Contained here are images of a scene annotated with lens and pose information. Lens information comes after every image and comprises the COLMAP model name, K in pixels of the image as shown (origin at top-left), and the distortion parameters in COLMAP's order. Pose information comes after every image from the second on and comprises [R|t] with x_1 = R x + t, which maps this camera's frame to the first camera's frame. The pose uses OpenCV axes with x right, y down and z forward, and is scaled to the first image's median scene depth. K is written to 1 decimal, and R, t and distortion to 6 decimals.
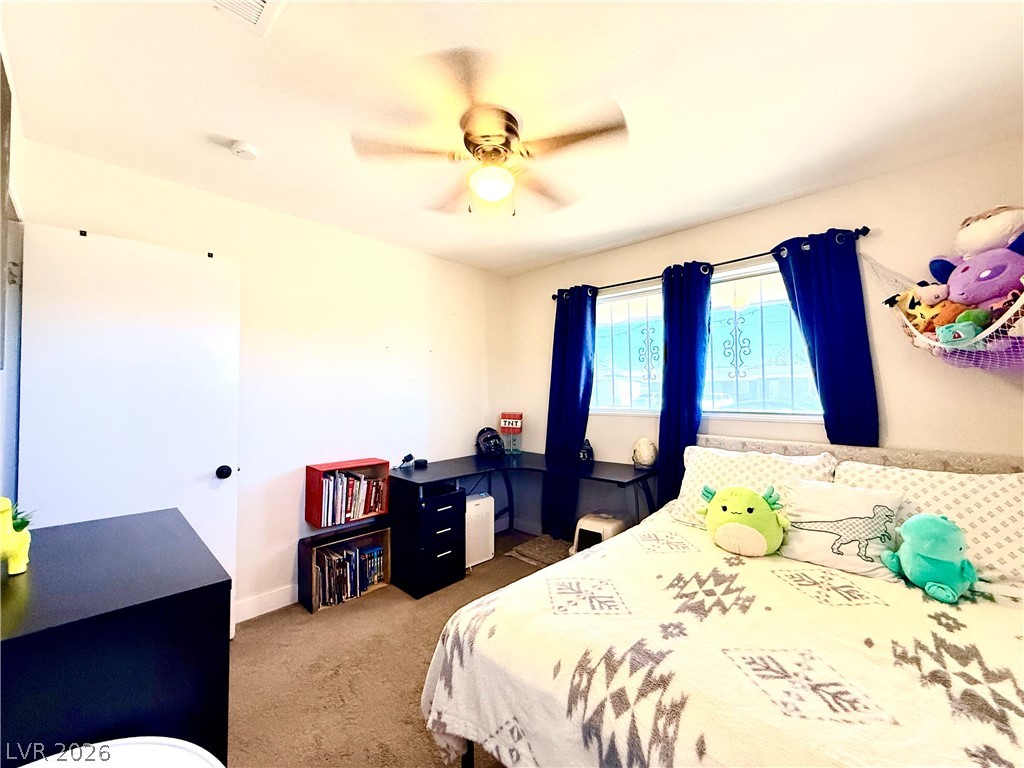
lens RADIAL K [[411.2, 0, 512.0], [0, 411.2, 384.0], [0, 0, 1]] dist [0.000164, -0.000031]
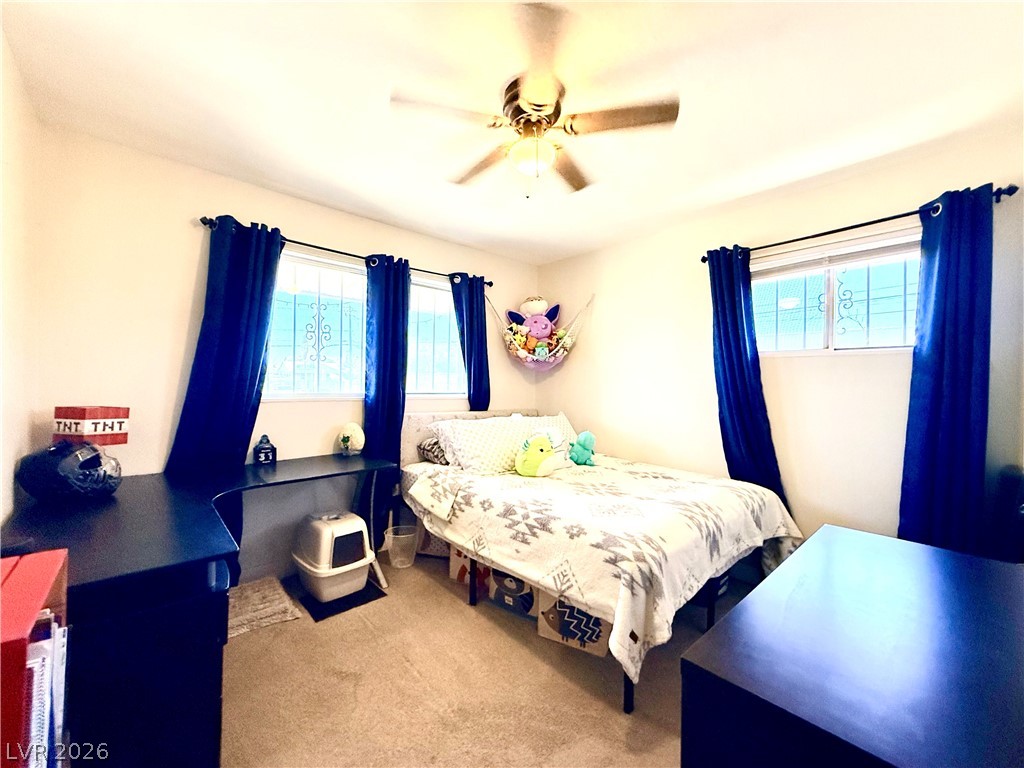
lens RADIAL K [[414.5, 0, 511.8], [0, 414.5, 368.5], [0, 0, 1]] dist [-0.000581, -0.000069]
pose [[0.082318, 0.035134, 0.995987, -0.549292], [-0.043809, 0.998540, -0.031603, 0.018335], [-0.995643, -0.041031, 0.083737, 0.503681]]
